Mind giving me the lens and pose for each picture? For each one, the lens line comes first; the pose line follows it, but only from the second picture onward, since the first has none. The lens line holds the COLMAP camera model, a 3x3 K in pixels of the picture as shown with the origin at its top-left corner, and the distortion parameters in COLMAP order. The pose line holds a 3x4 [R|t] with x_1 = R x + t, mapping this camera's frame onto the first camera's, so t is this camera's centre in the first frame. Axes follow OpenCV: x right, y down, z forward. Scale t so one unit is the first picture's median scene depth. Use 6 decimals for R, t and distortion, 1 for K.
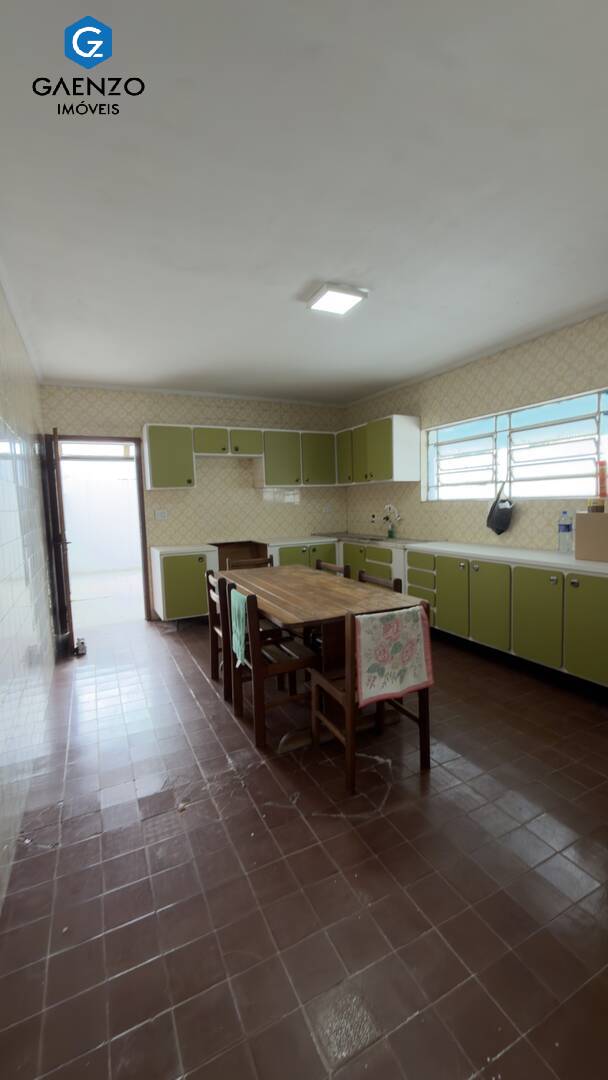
lens RADIAL K [[433.1, 0, 303.4], [0, 433.1, 537.9], [0, 0, 1]] dist [0.001216, -0.000429]
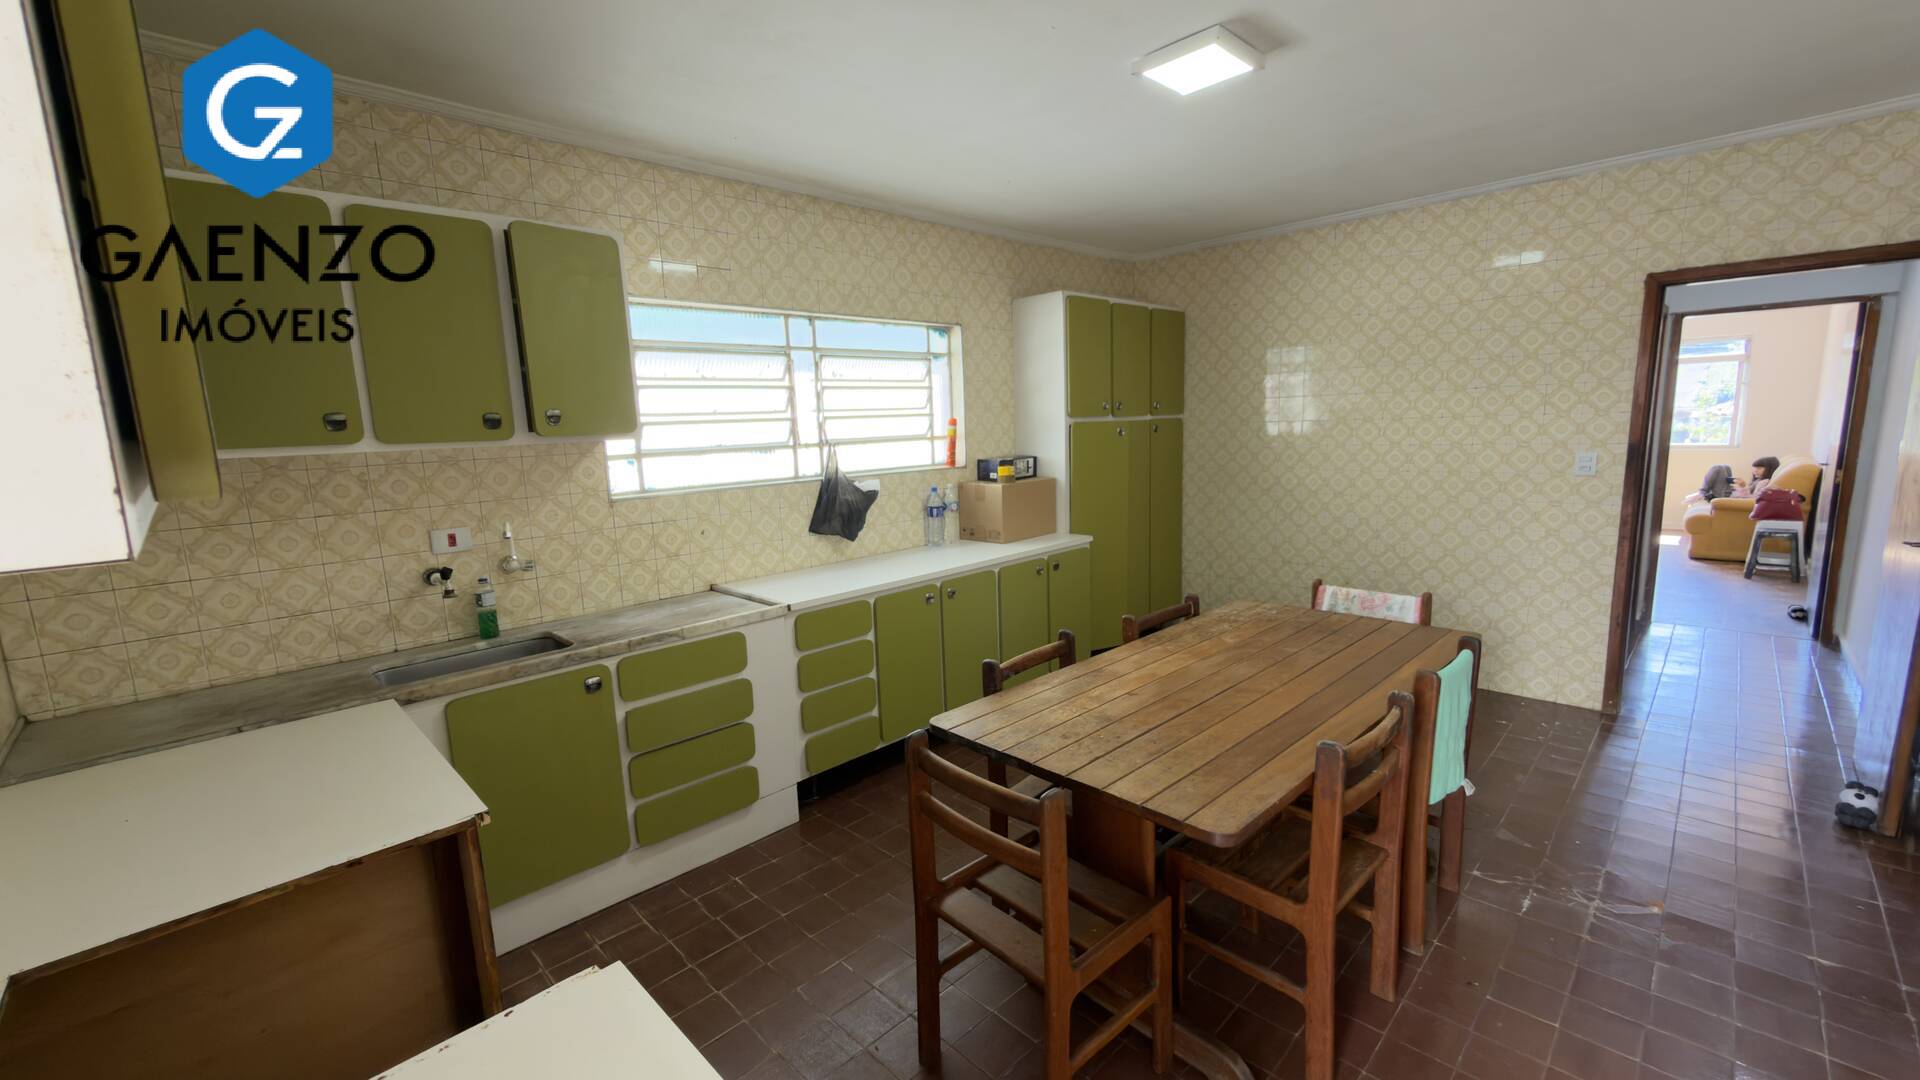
lens RADIAL K [[770.0, 0, 960.0], [0, 770.0, 540.0], [0, 0, 1]] dist [0.001216, -0.000429]
pose [[-0.313151, -0.091426, 0.945292, -0.511941], [0.135853, 0.980807, 0.139866, -0.126367], [-0.939936, 0.172220, -0.294720, 1.158566]]
